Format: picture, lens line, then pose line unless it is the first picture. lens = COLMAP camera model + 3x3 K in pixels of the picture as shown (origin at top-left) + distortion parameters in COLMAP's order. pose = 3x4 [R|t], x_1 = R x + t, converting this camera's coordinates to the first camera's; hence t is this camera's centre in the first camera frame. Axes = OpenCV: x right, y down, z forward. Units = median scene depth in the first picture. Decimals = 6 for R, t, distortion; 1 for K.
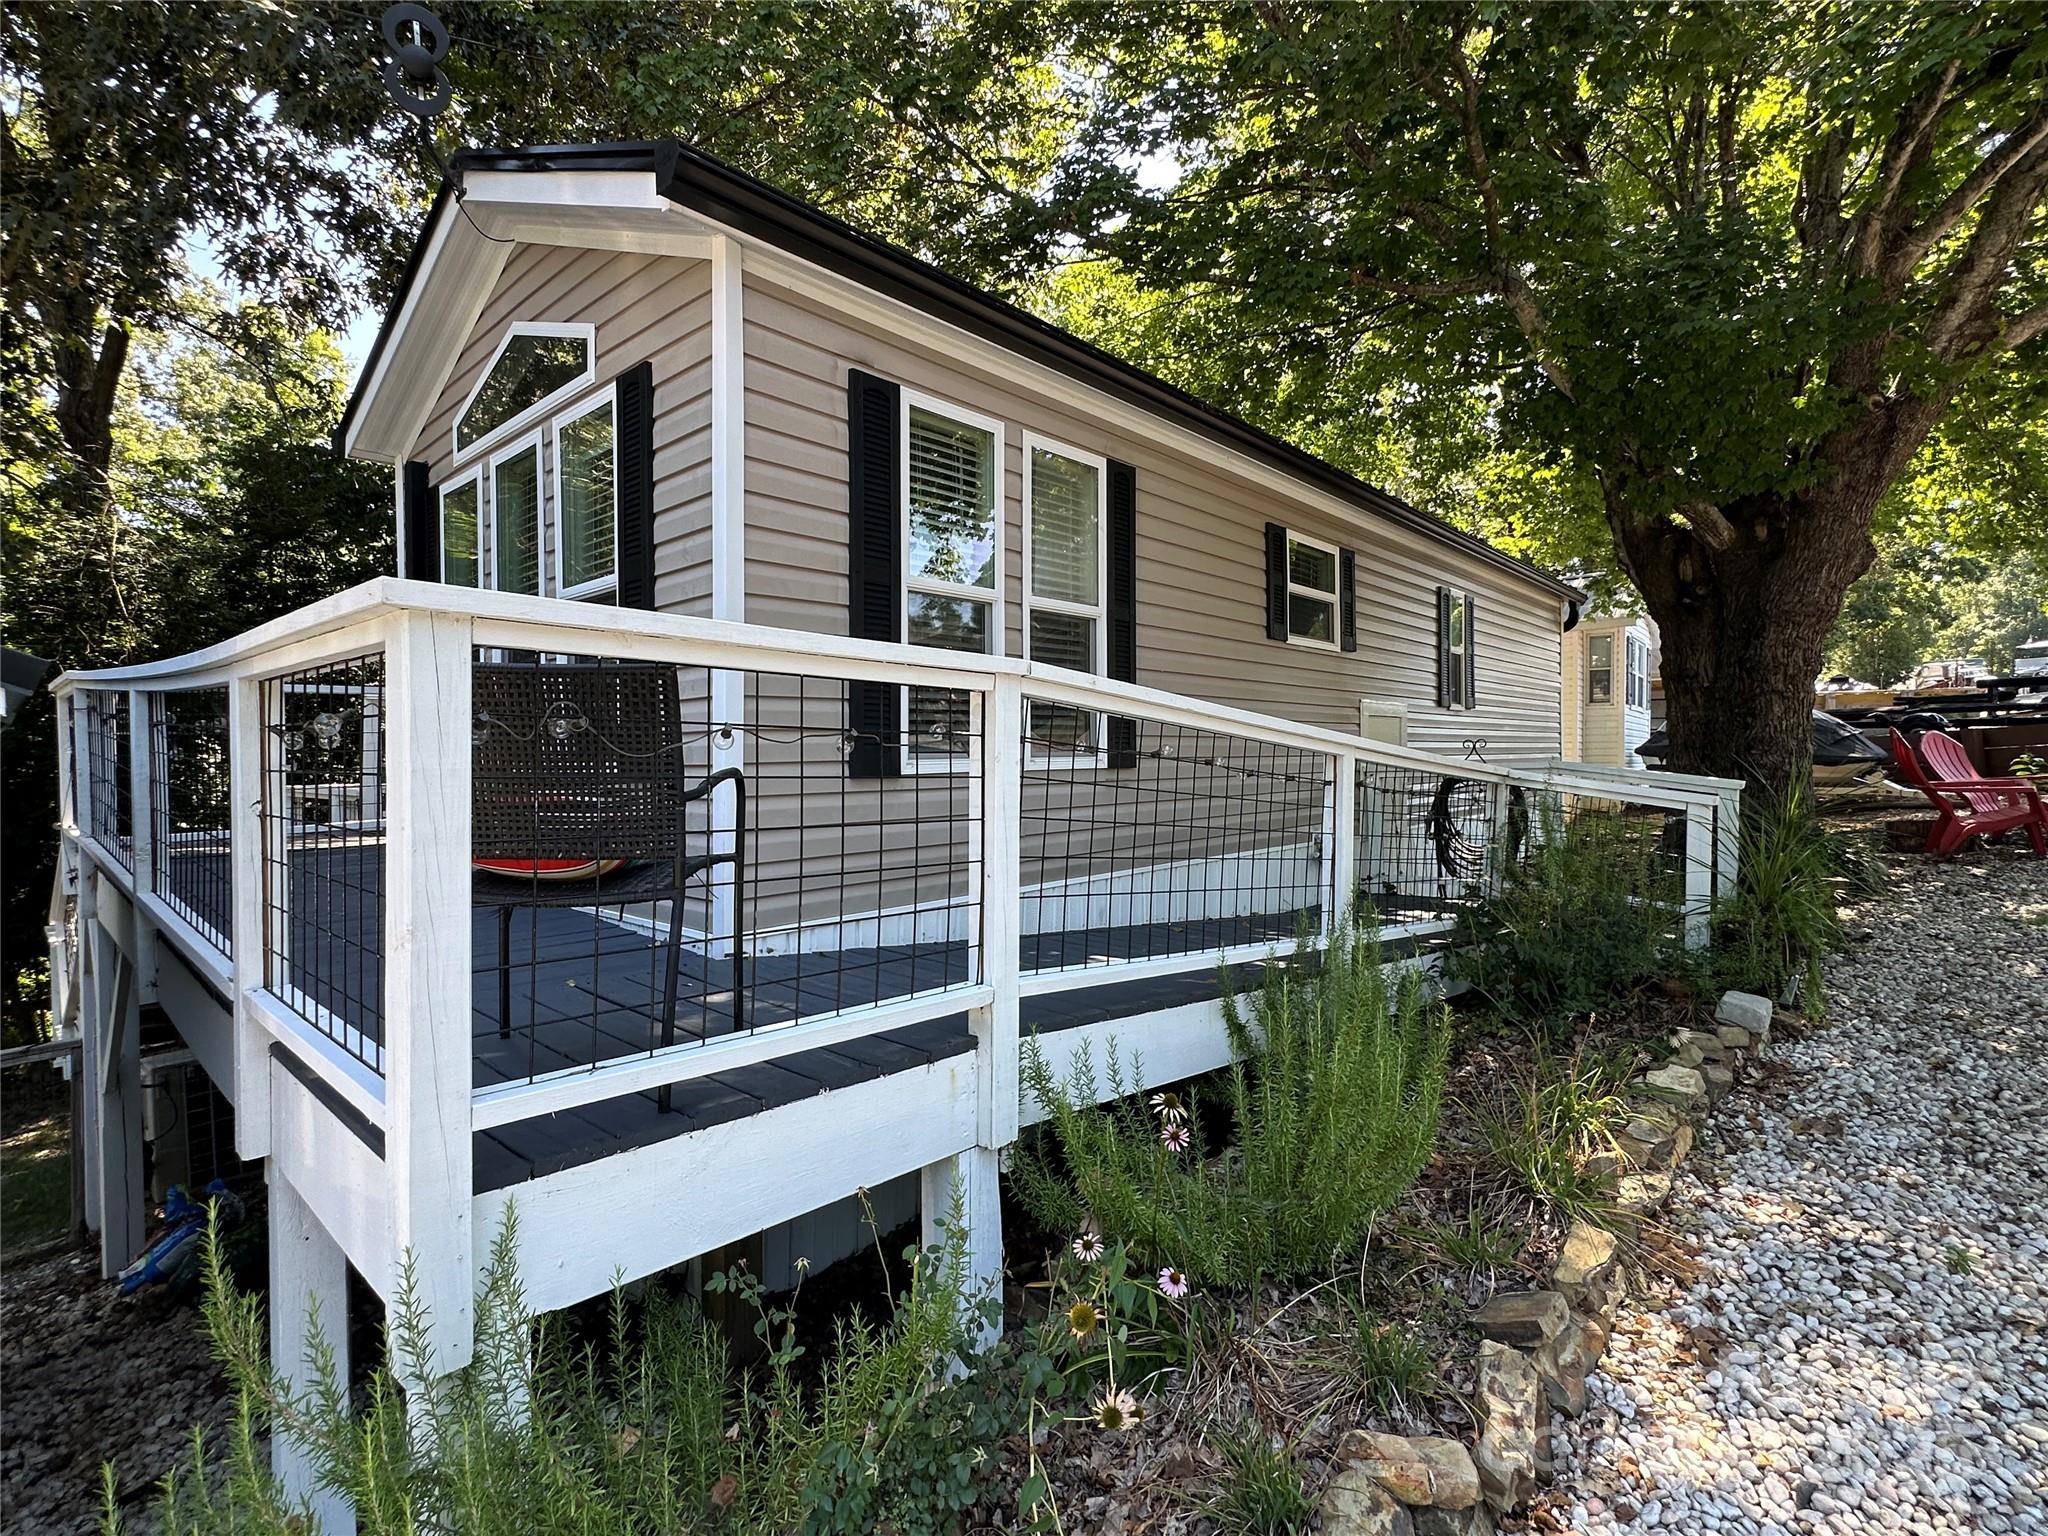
lens RADIAL K [[973.5, 0, 1016.1], [0, 973.5, 768.1], [0, 0, 1]] dist [-0.002579, -0.000077]
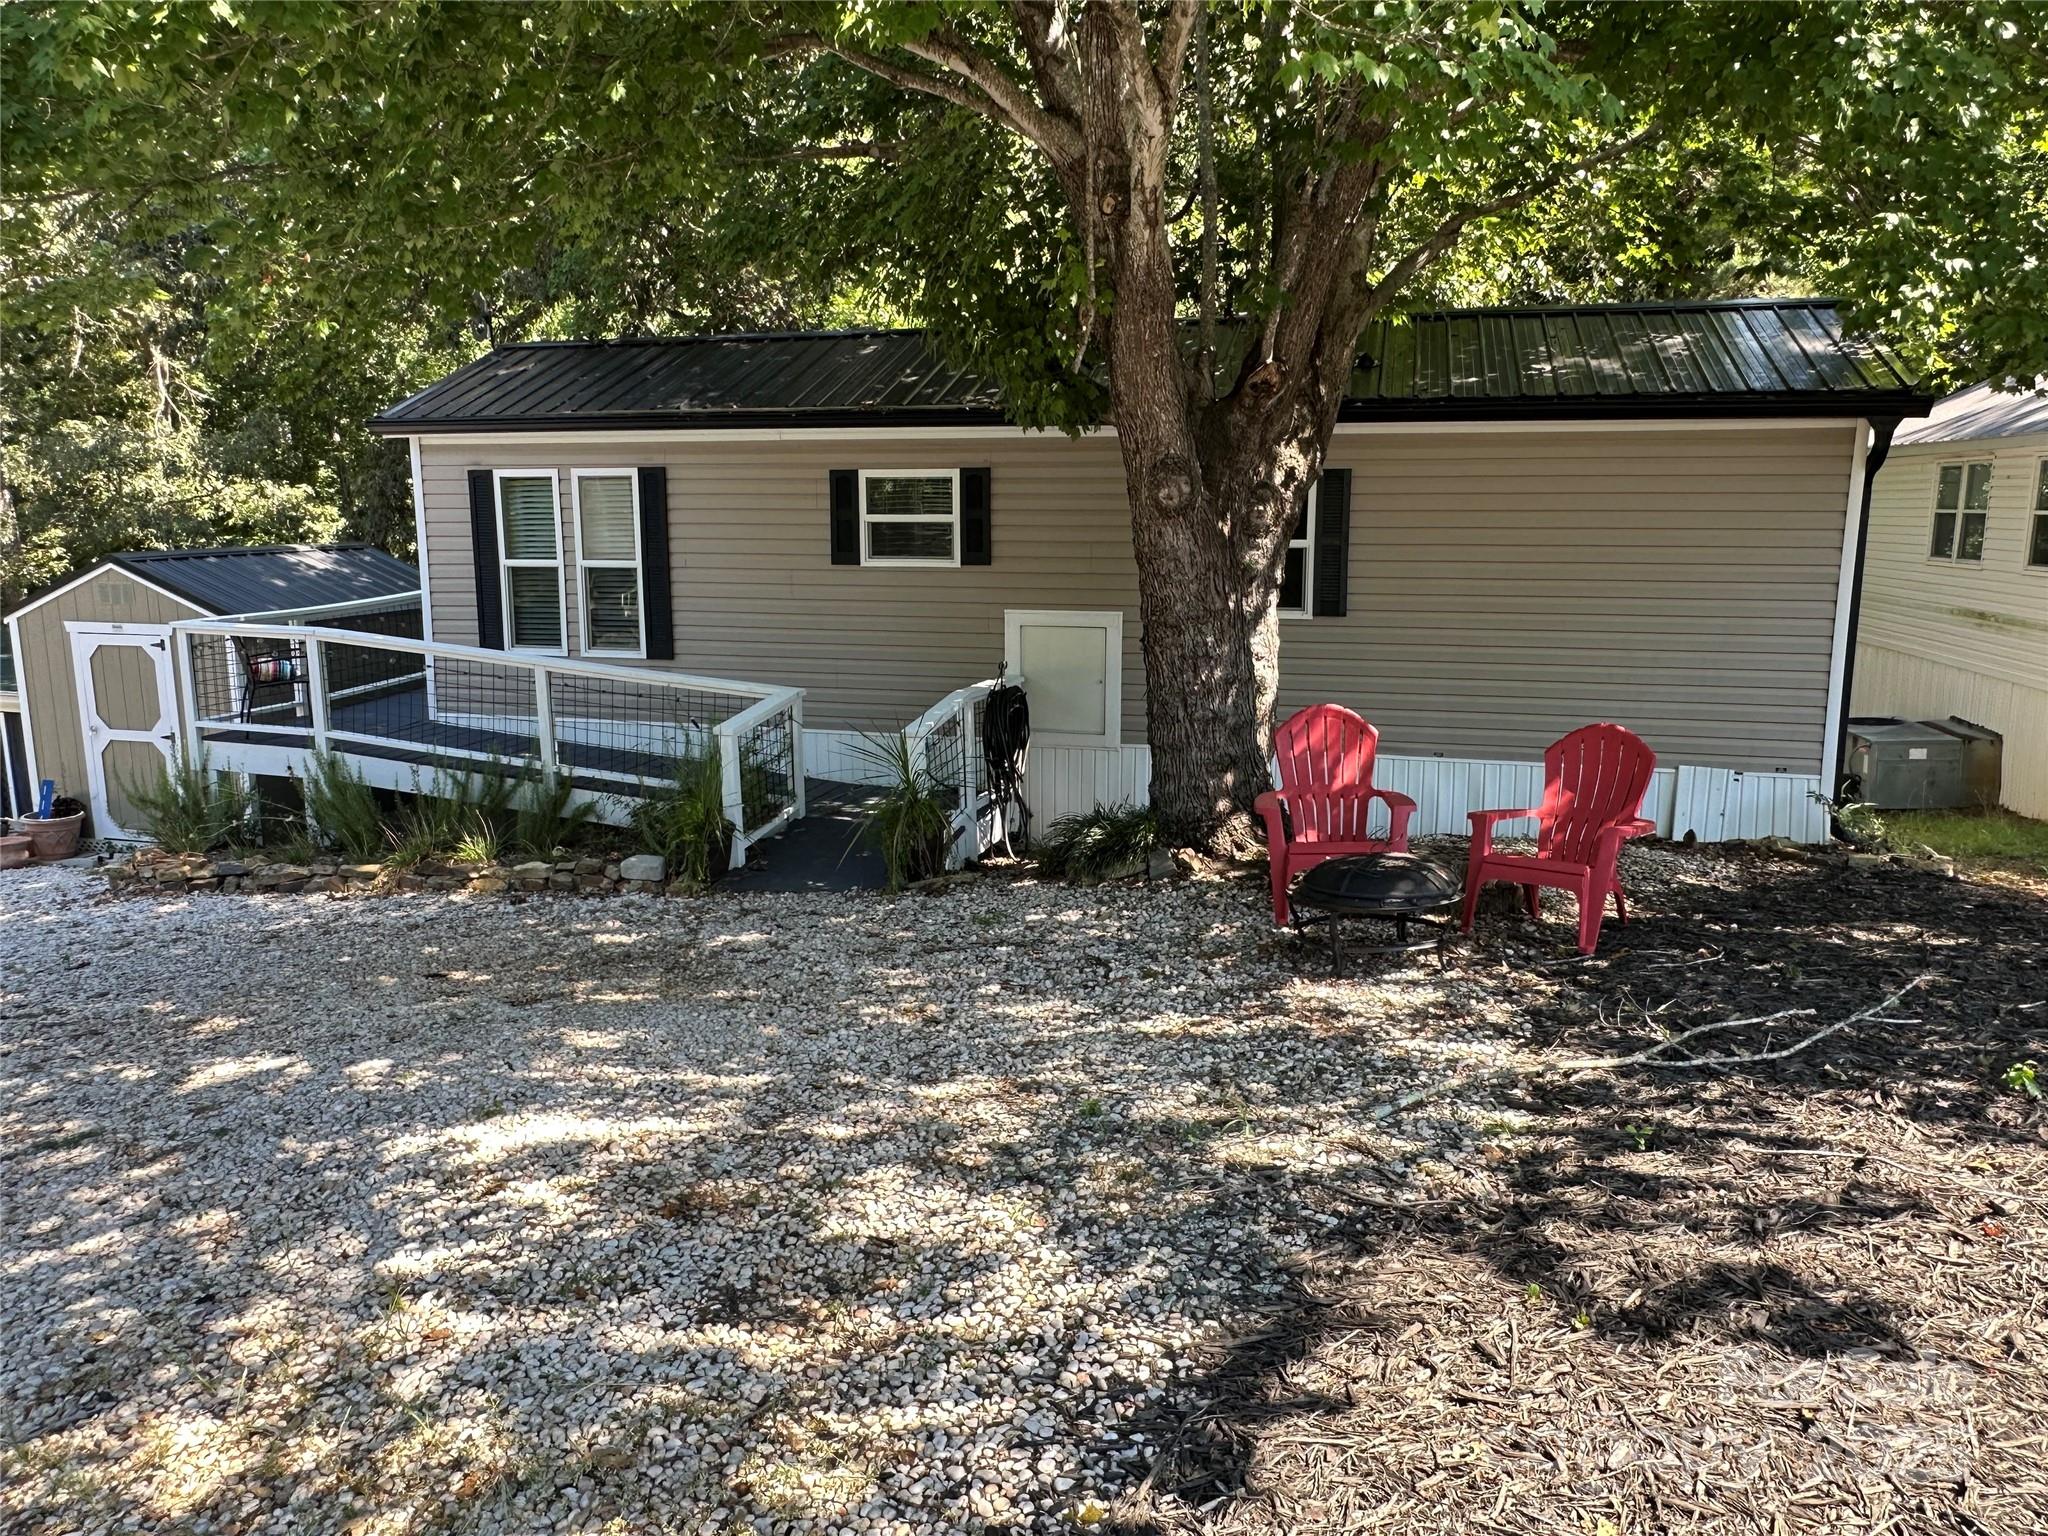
lens RADIAL K [[1435.0, 0, 1019.9], [0, 1435.0, 773.8], [0, 0, 1]] dist [-0.019781, 0.029679]
pose [[0.463695, 0.181290, -0.867249, 2.792514], [-0.013434, 0.980168, 0.197712, -0.327033], [0.885893, -0.080027, 0.456934, 0.474372]]
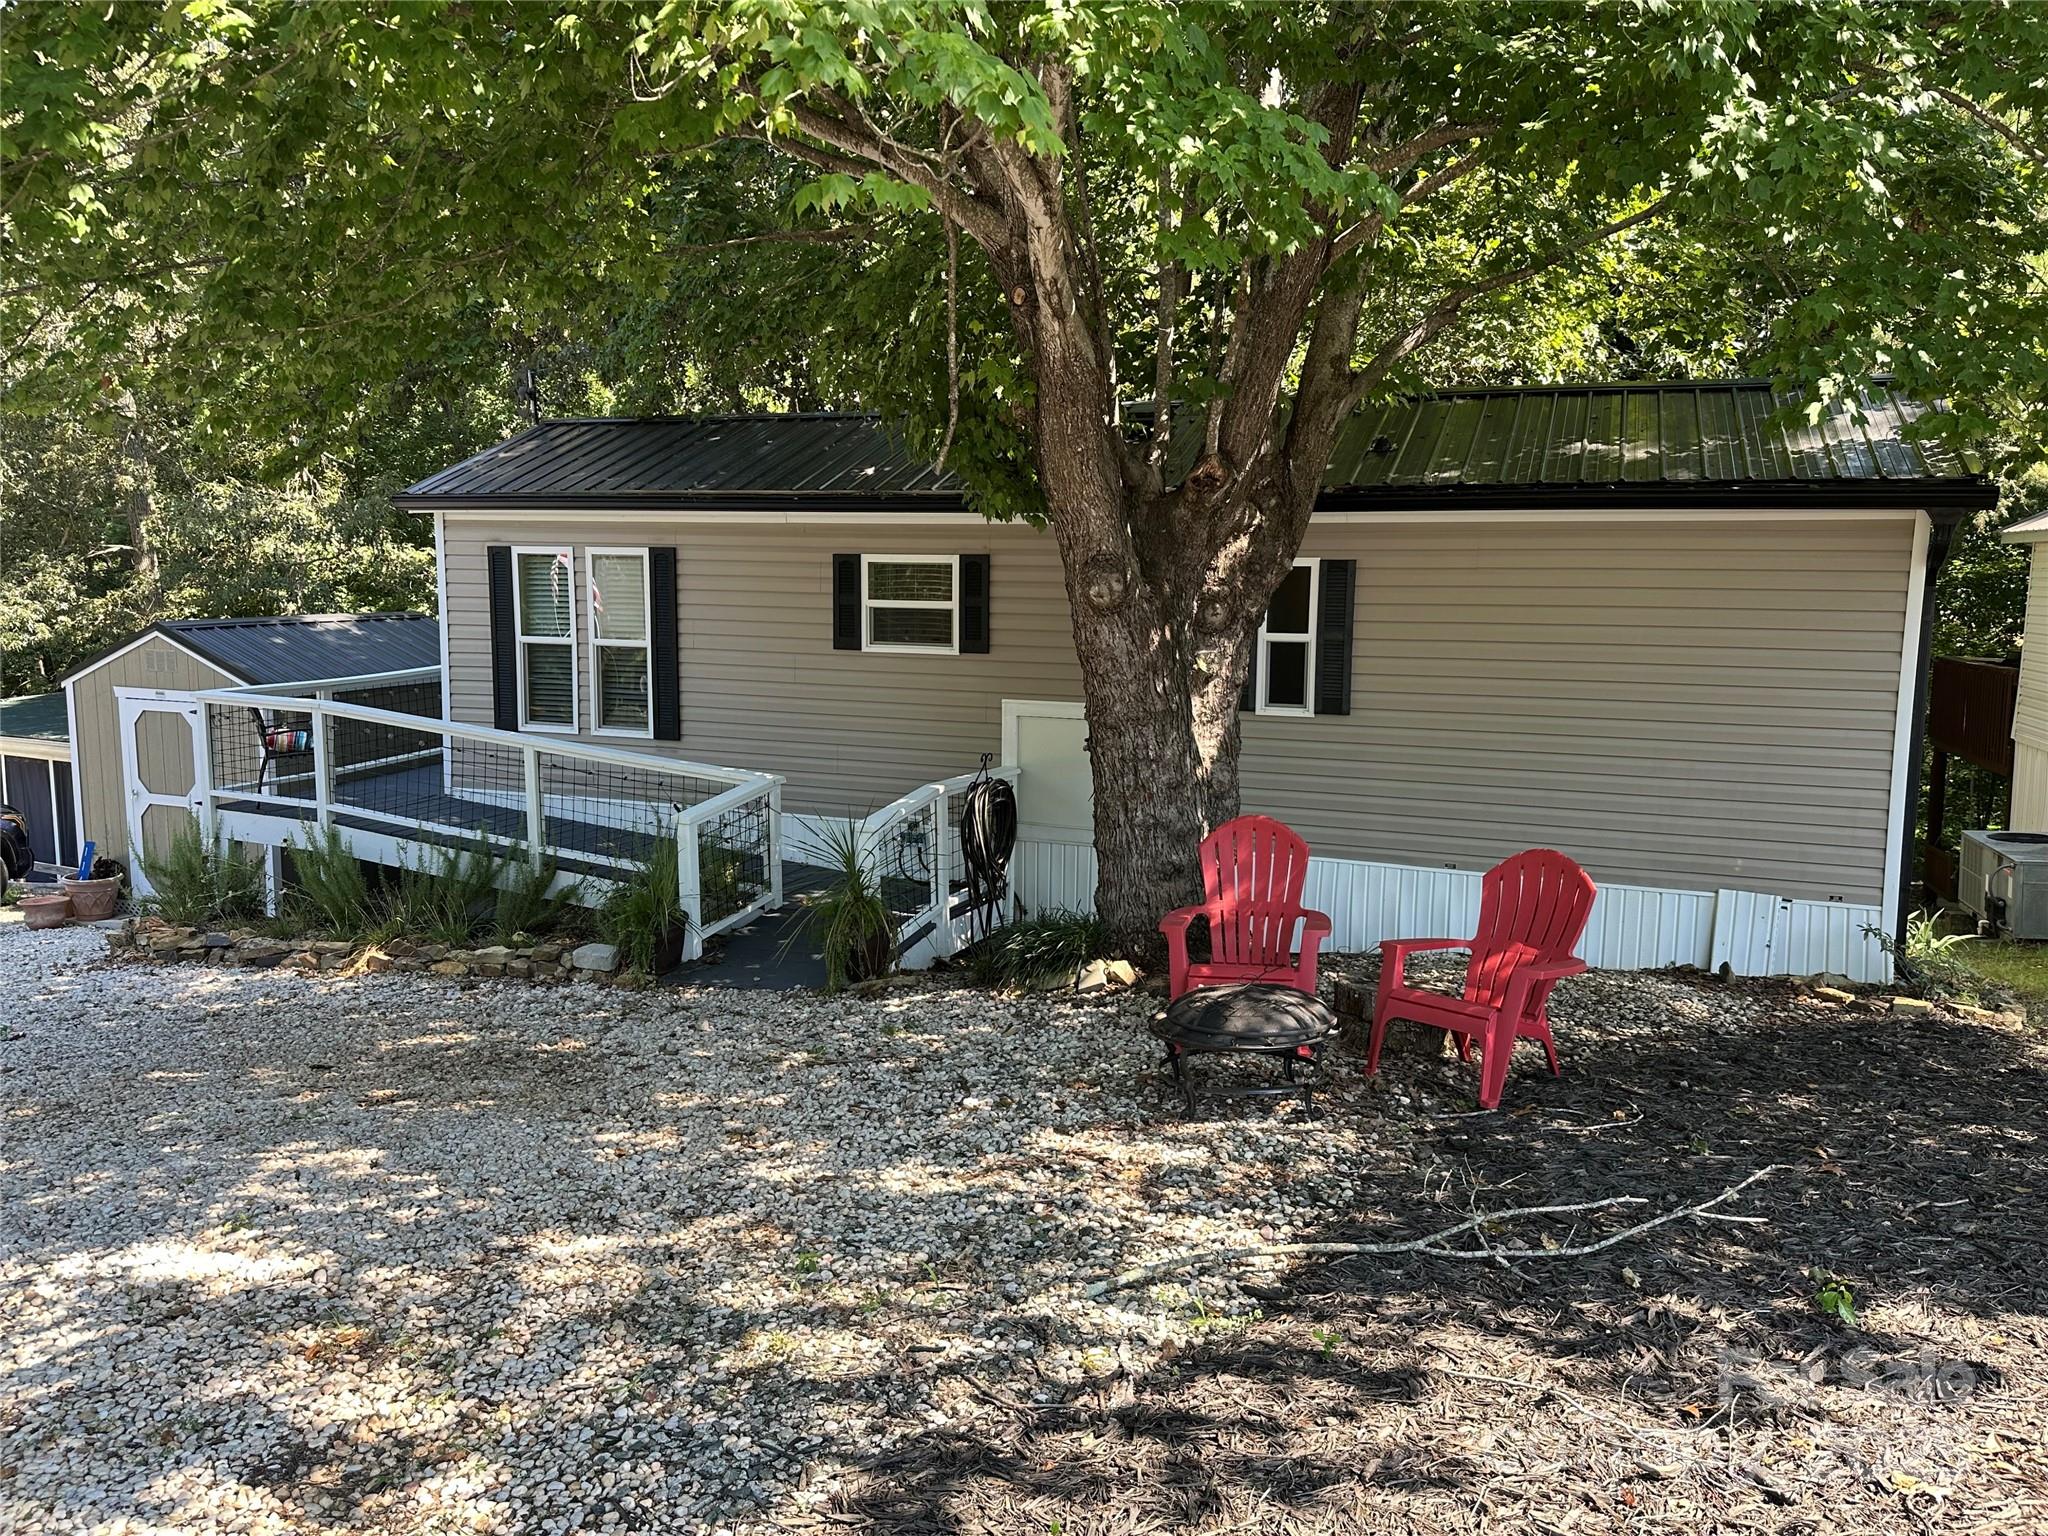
lens RADIAL K [[1476.6, 0, 1031.5], [0, 1476.6, 770.6], [0, 0, 1]] dist [0.052604, -0.032000]
pose [[0.363797, 0.147450, -0.919734, 2.887962], [-0.024335, 0.988559, 0.148858, -0.366100], [0.931160, -0.031772, 0.363223, 0.751304]]
